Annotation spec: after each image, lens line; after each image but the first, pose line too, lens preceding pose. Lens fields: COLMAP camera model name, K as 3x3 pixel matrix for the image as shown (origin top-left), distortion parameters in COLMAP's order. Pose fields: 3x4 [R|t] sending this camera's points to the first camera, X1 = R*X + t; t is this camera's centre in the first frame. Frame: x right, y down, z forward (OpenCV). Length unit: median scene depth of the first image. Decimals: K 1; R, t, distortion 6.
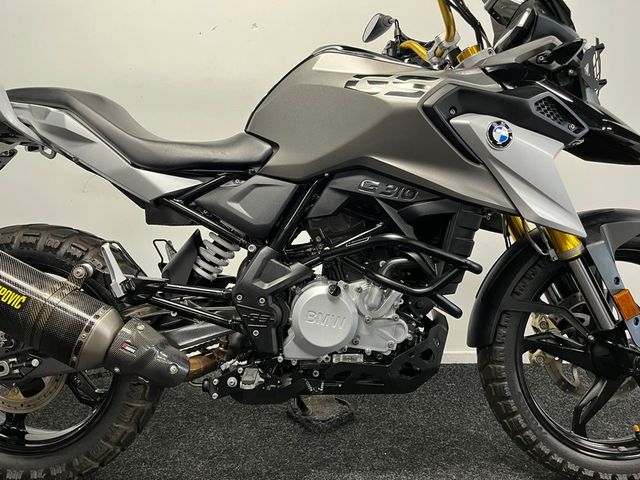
lens RADIAL K [[486.8, 0, 315.8], [0, 486.8, 233.6], [0, 0, 1]] dist [0.079284, -0.111417]
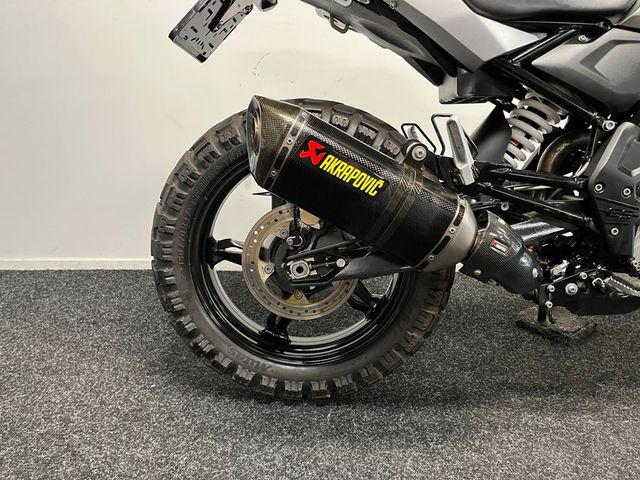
lens RADIAL K [[486.8, 0, 313.5], [0, 486.8, 236.5], [0, 0, 1]] dist [0.079284, -0.111417]
pose [[0.999710, 0.007921, -0.022735, -0.573950], [-0.003652, 0.983295, 0.181980, 0.061929], [0.023797, -0.181844, 0.983039, 0.176293]]
